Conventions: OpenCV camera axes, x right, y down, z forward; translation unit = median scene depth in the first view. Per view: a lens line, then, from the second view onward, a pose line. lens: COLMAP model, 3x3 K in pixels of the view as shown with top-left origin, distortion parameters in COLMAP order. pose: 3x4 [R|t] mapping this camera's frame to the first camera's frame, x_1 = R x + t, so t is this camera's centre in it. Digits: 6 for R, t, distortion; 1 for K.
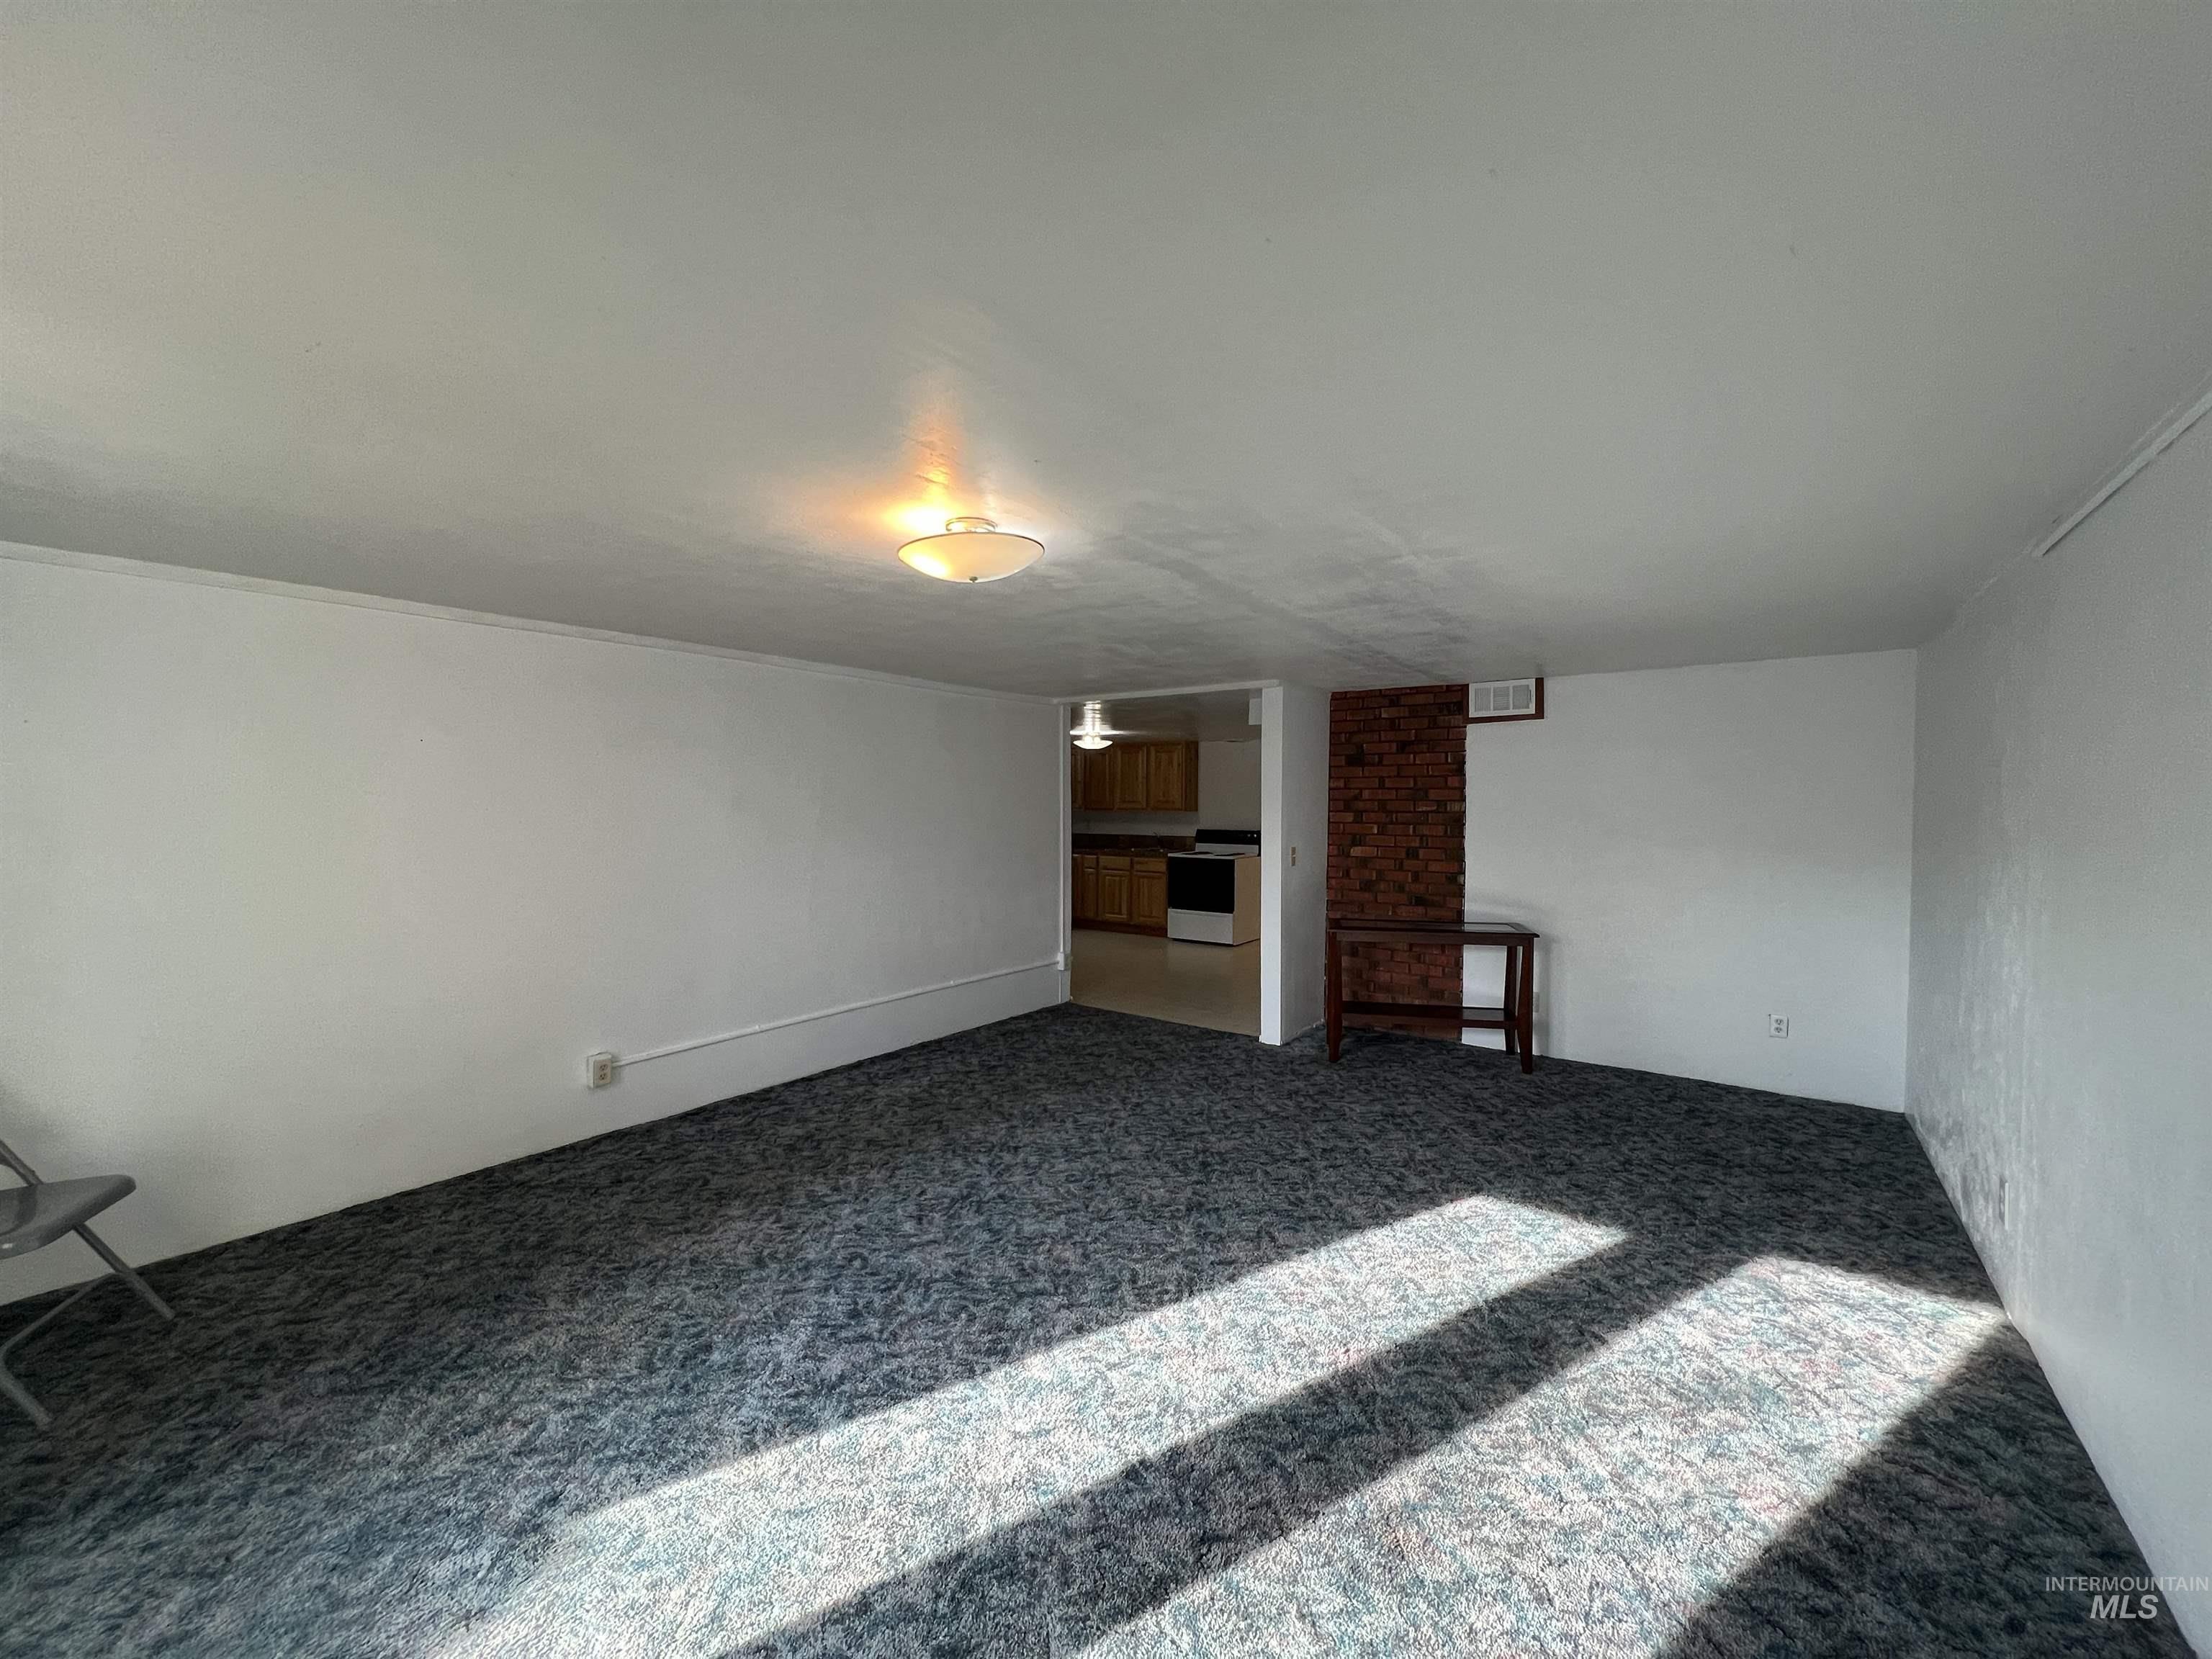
lens RADIAL K [[883.5, 0, 1099.7], [0, 883.5, 825.2], [0, 0, 1]] dist [-0.002727, 0.000800]
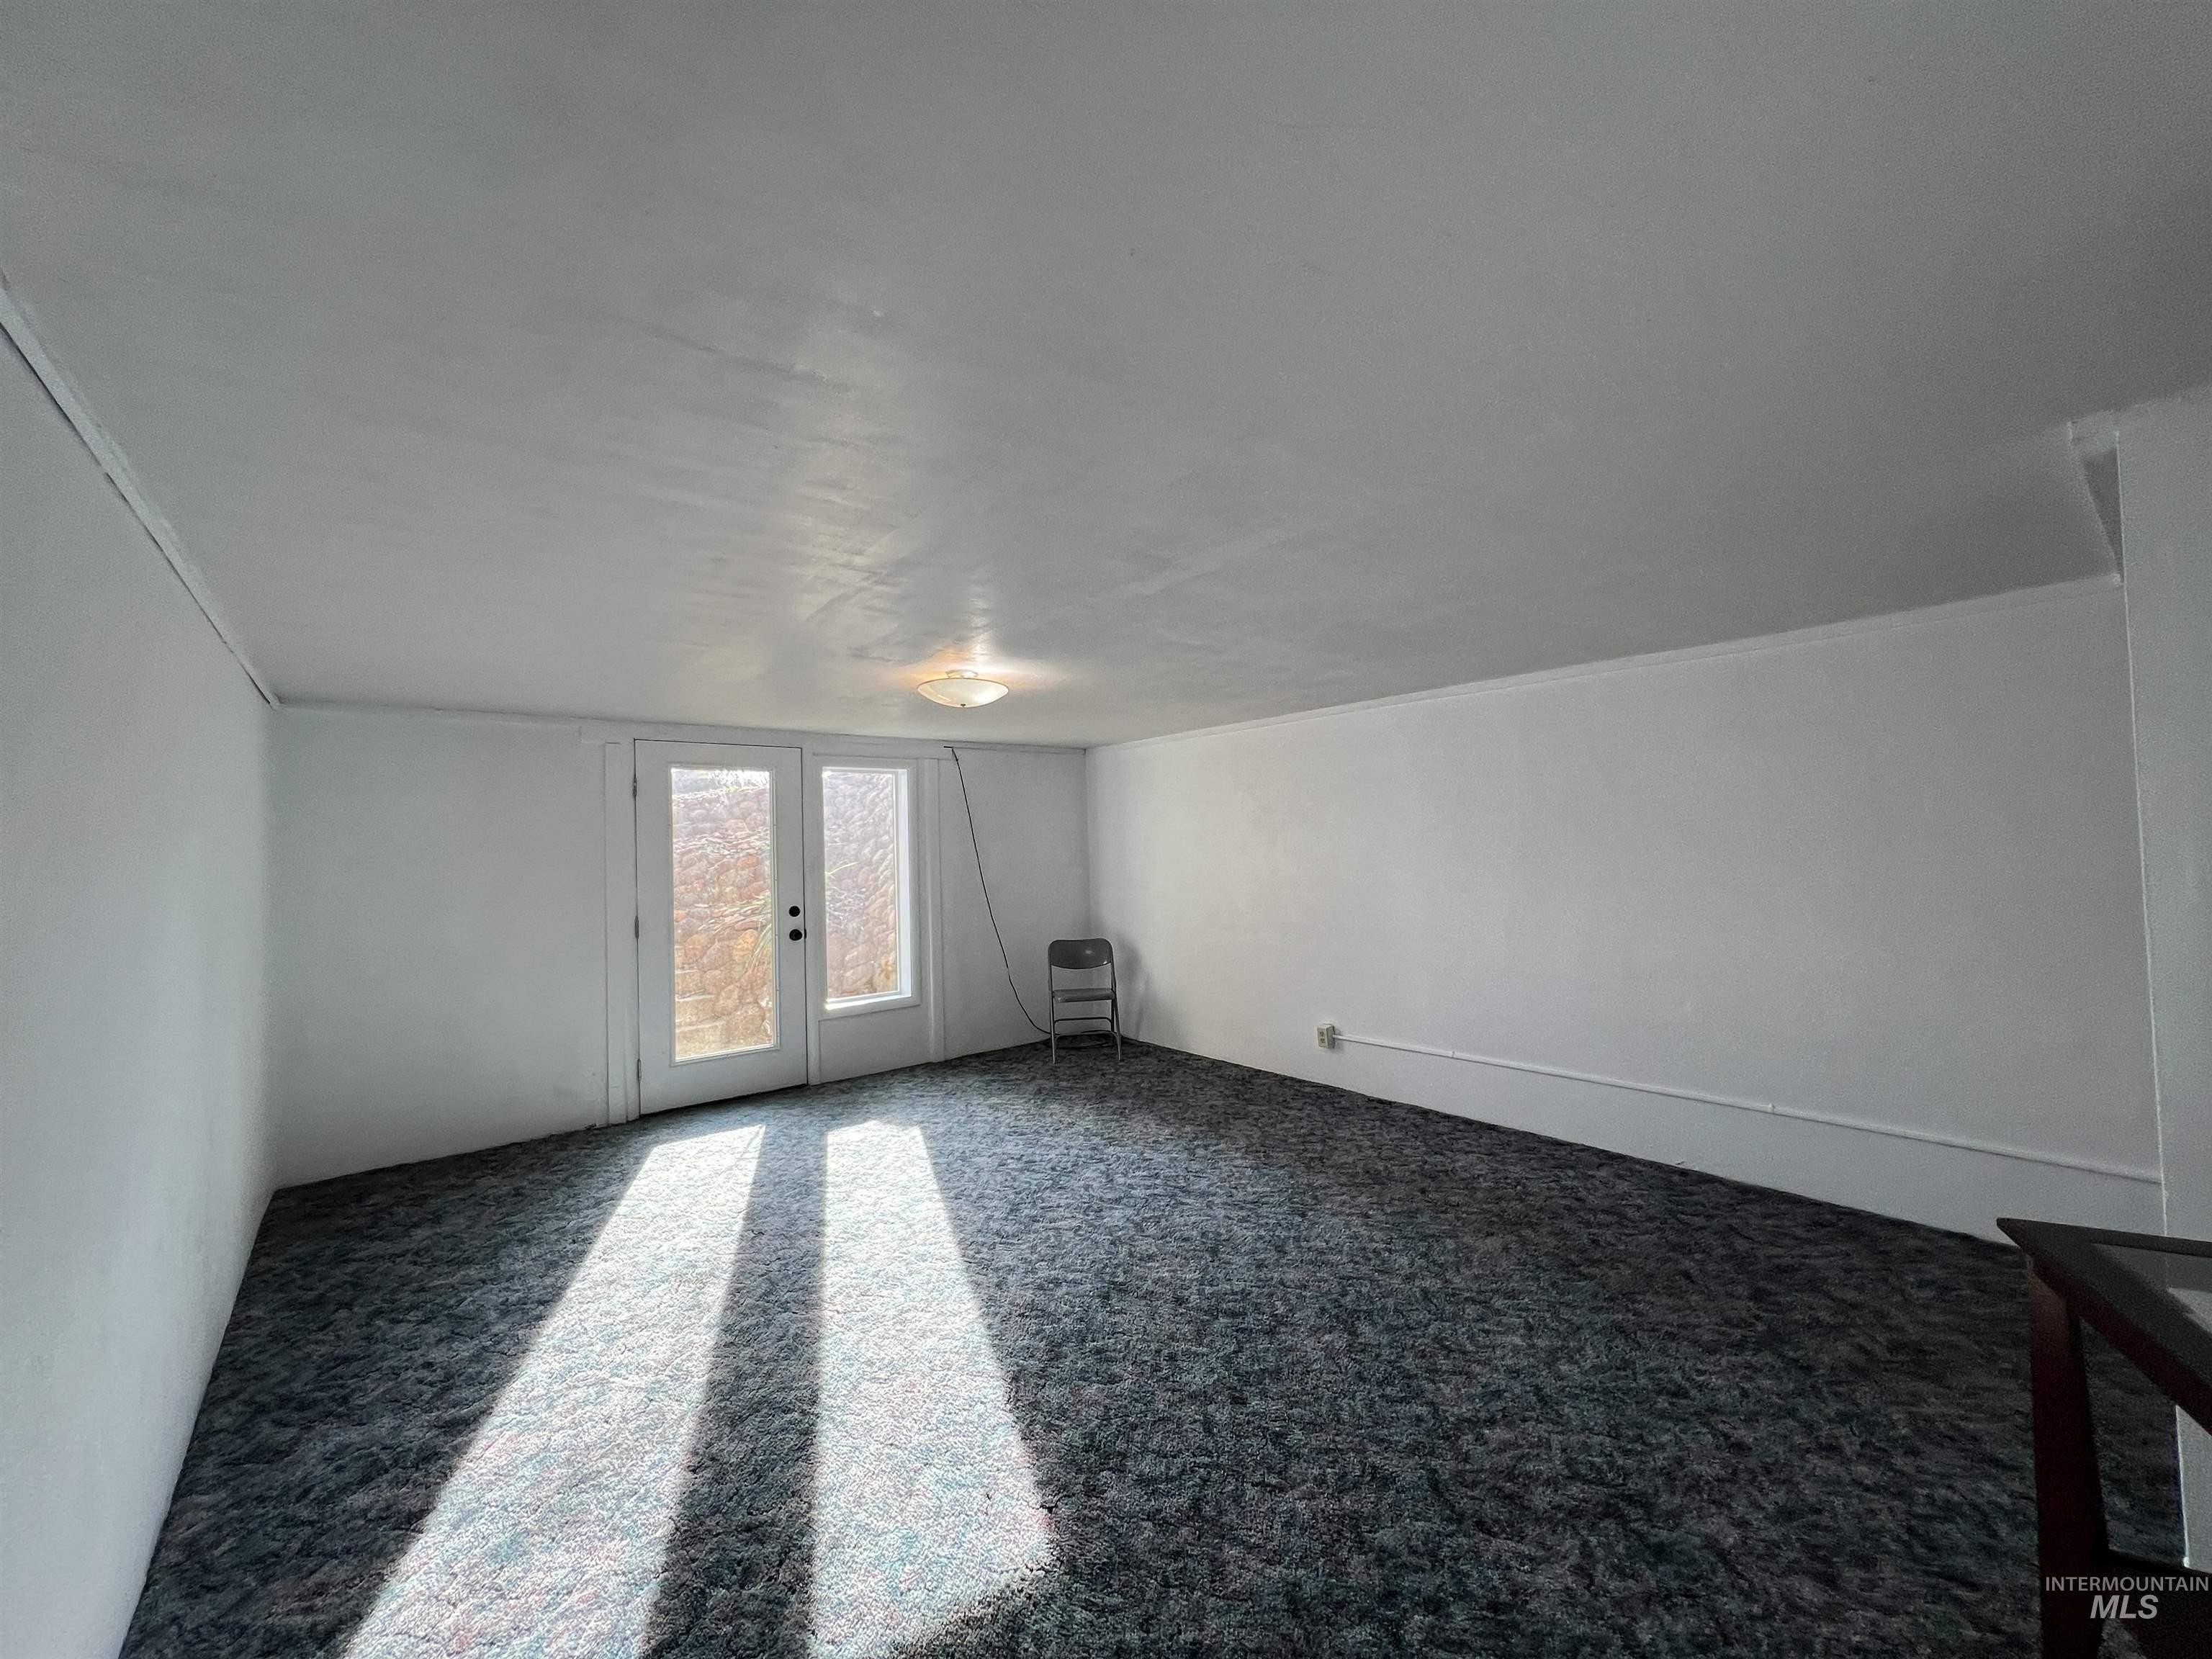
lens RADIAL K [[883.5, 0, 1099.7], [0, 883.5, 825.2], [0, 0, 1]] dist [-0.002727, 0.000800]
pose [[-0.253485, -0.018668, -0.967159, 1.214485], [0.001658, 0.999804, -0.019733, -0.025145], [0.967338, -0.006606, -0.253404, 1.485802]]
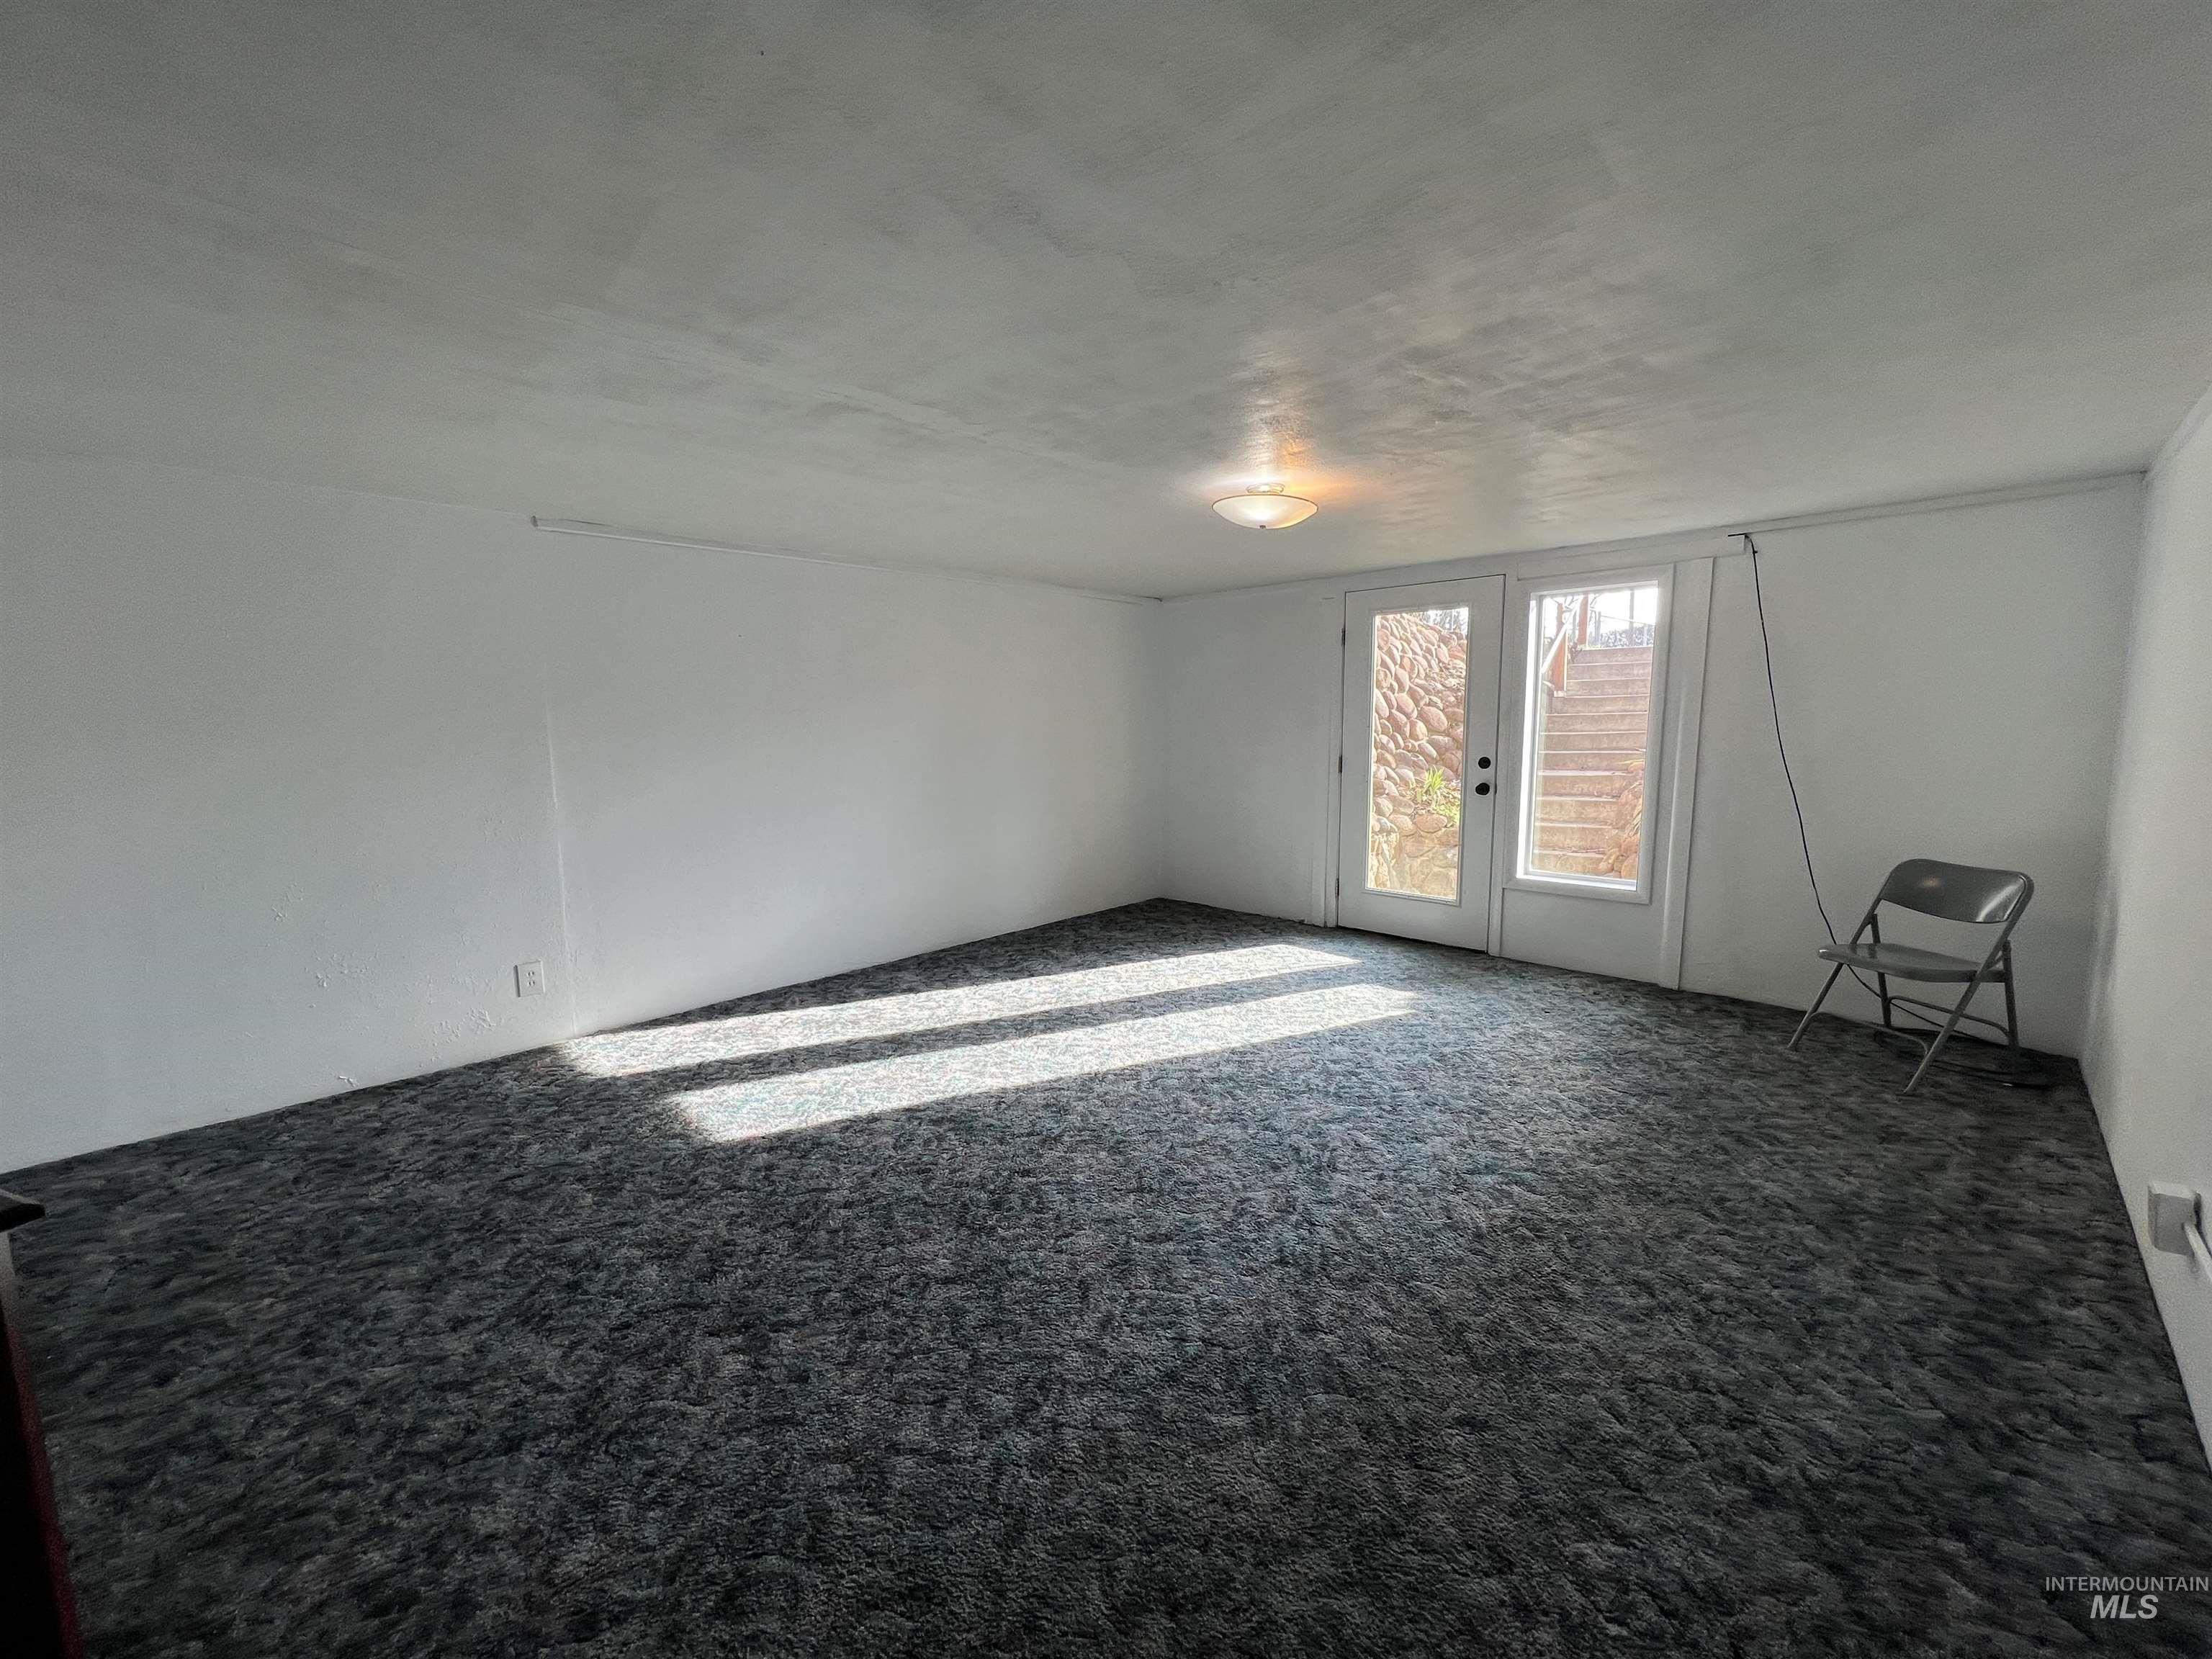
lens RADIAL K [[883.5, 0, 1099.7], [0, 883.5, 825.2], [0, 0, 1]] dist [-0.002727, 0.000800]
pose [[-0.990821, -0.009169, 0.134870, -0.072063], [0.010714, 0.989233, 0.145958, -0.016121], [-0.134756, 0.146063, -0.980054, 2.235505]]
